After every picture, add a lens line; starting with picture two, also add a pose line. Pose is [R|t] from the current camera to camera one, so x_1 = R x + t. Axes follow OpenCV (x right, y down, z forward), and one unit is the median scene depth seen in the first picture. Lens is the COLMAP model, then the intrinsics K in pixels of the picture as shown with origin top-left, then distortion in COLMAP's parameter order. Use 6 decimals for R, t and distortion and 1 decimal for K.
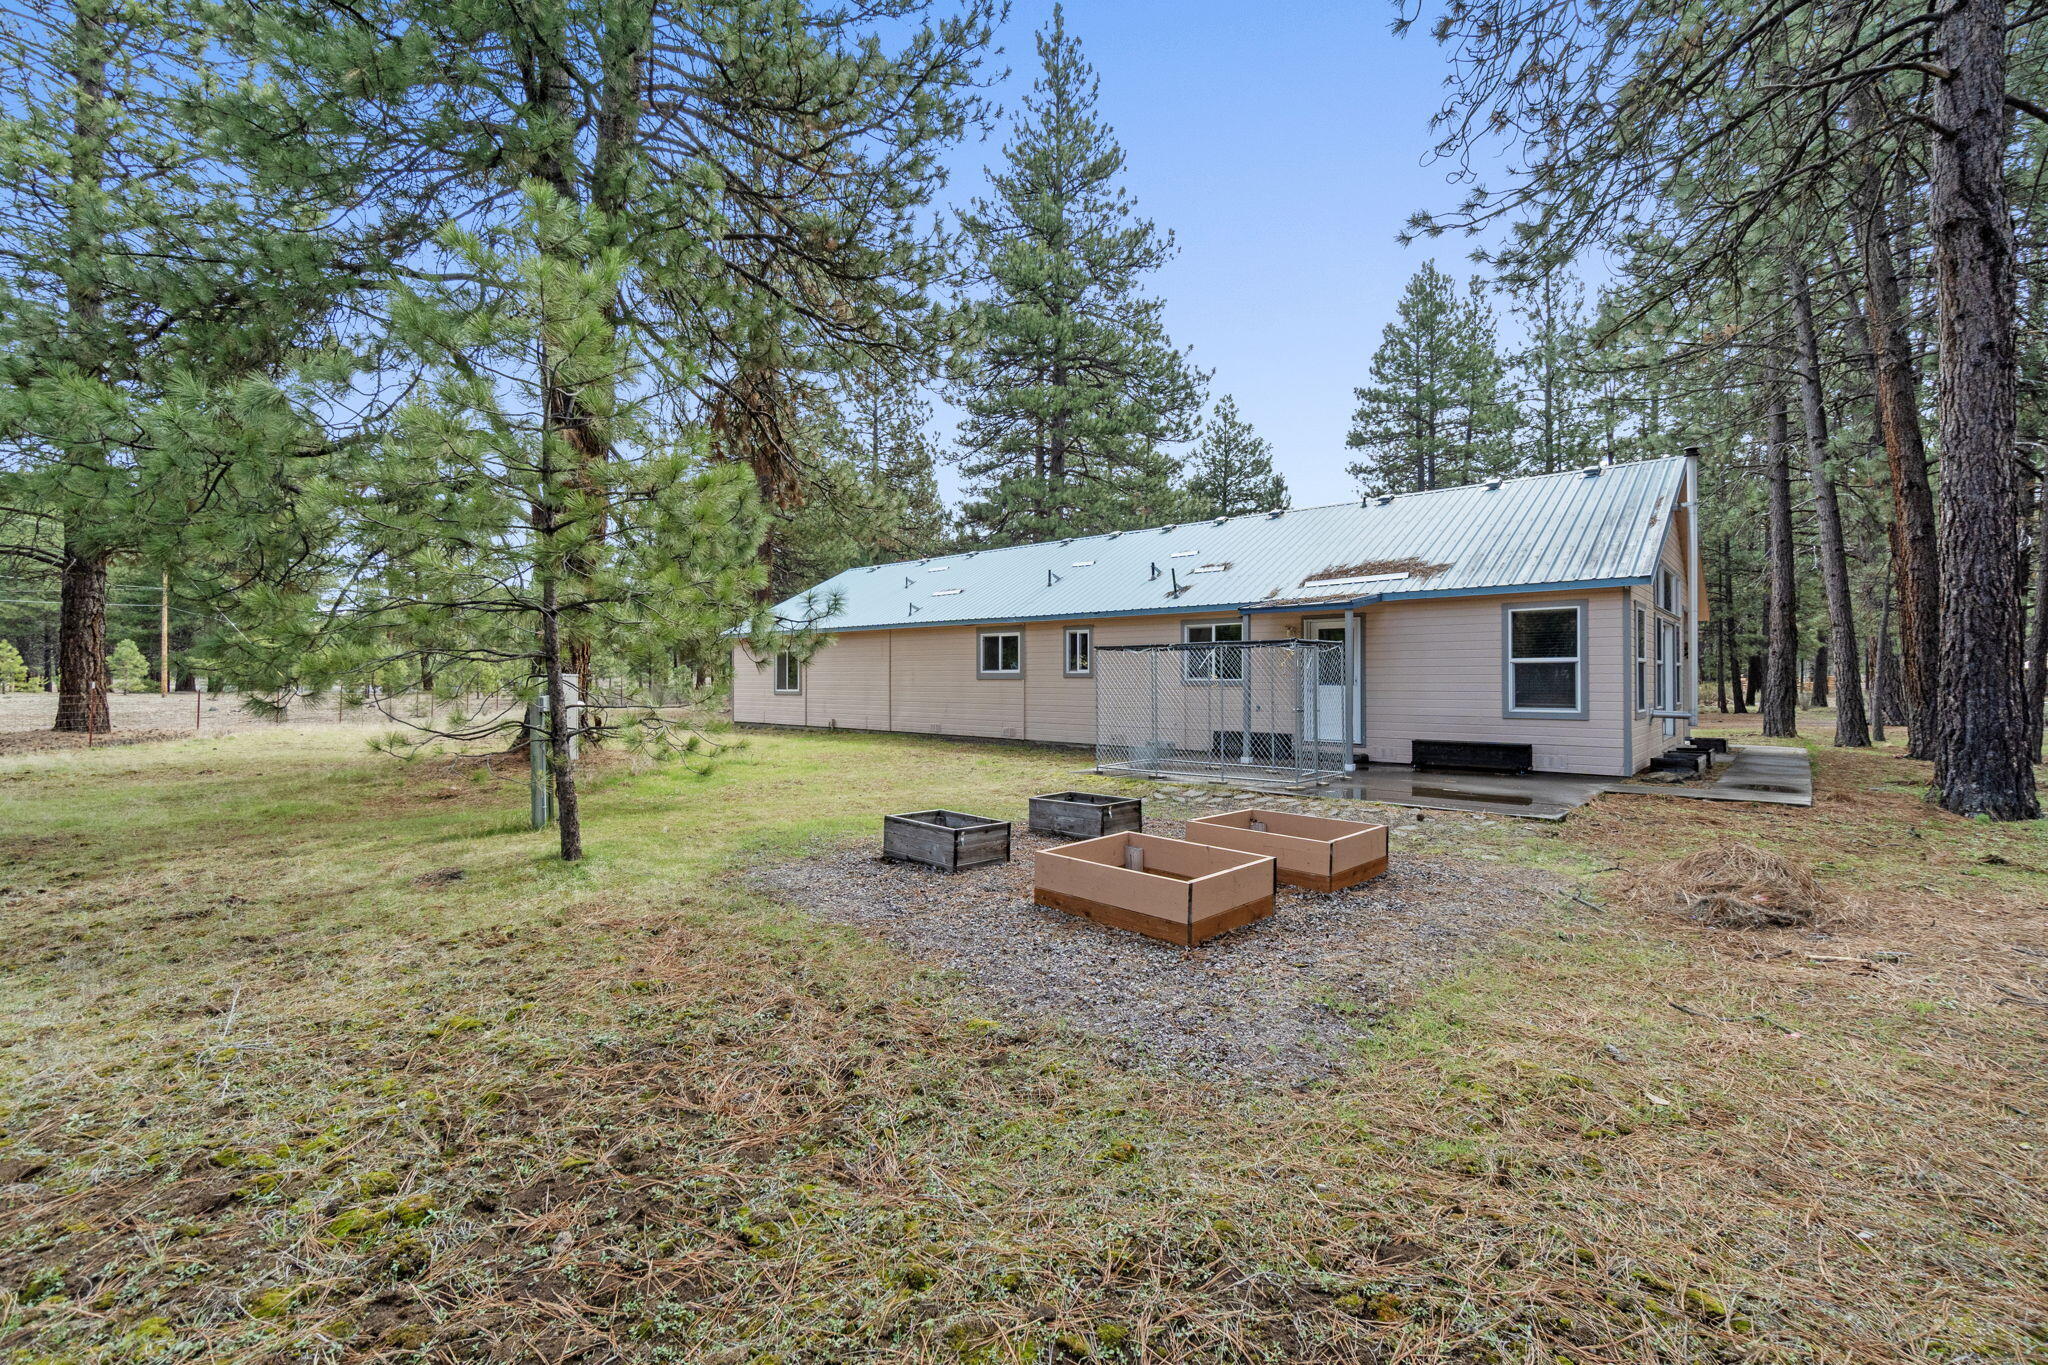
lens RADIAL K [[870.6, 0, 1025.4], [0, 870.6, 666.9], [0, 0, 1]] dist [-0.003704, -0.000470]
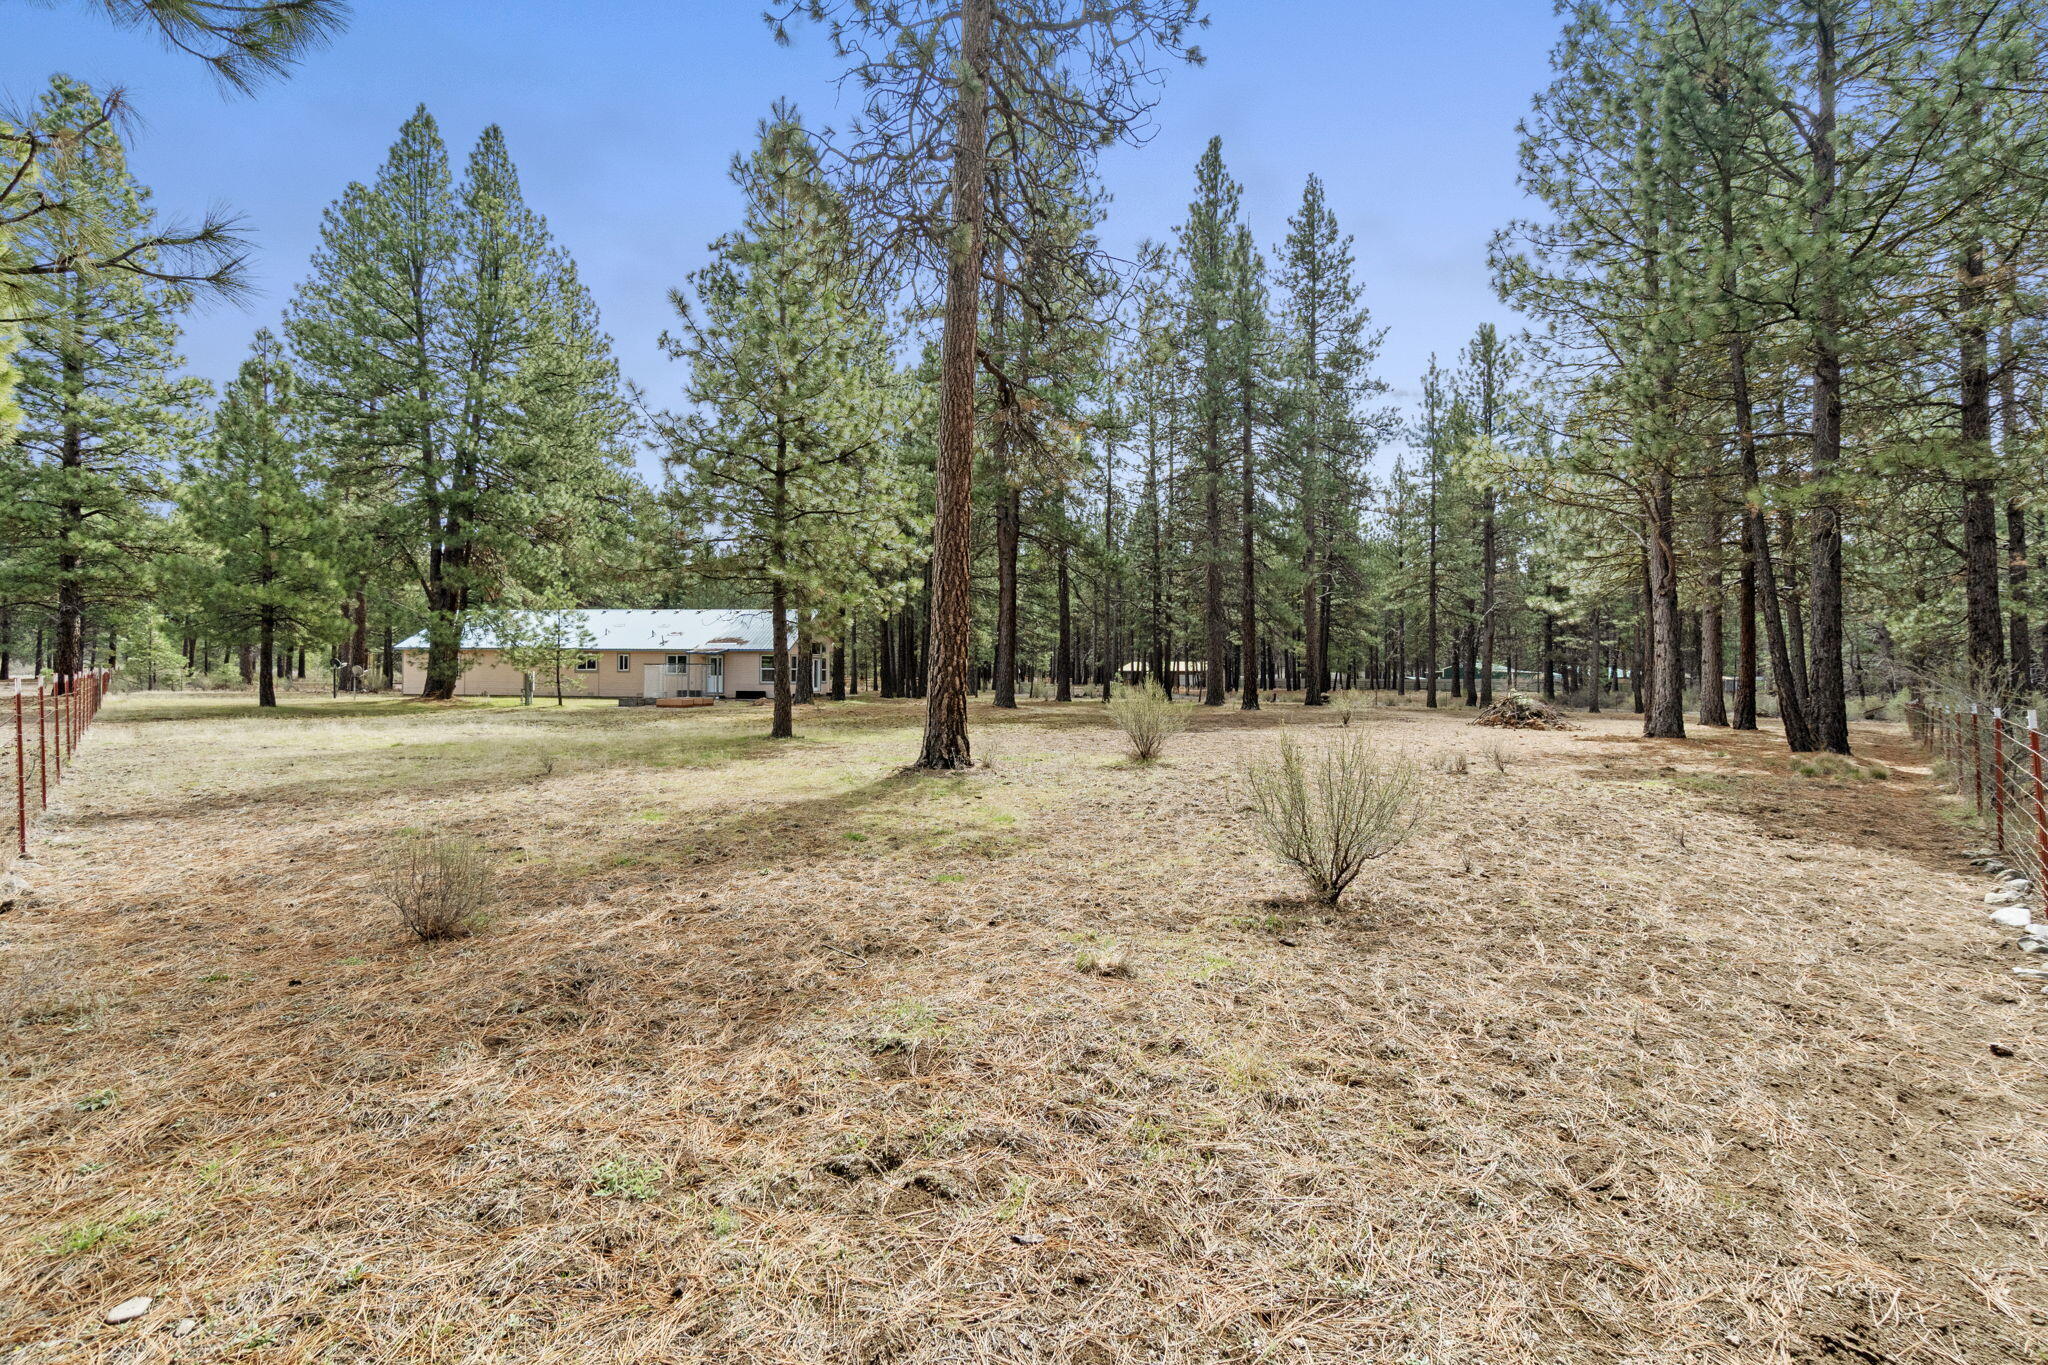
lens RADIAL K [[870.6, 0, 1025.4], [0, 870.6, 666.9], [0, 0, 1]] dist [-0.003704, -0.000470]
pose [[0.821424, -0.002425, 0.570312, -0.300783], [-0.001921, 0.999974, 0.007019, -0.019768], [-0.570314, -0.006861, 0.821398, -1.272744]]
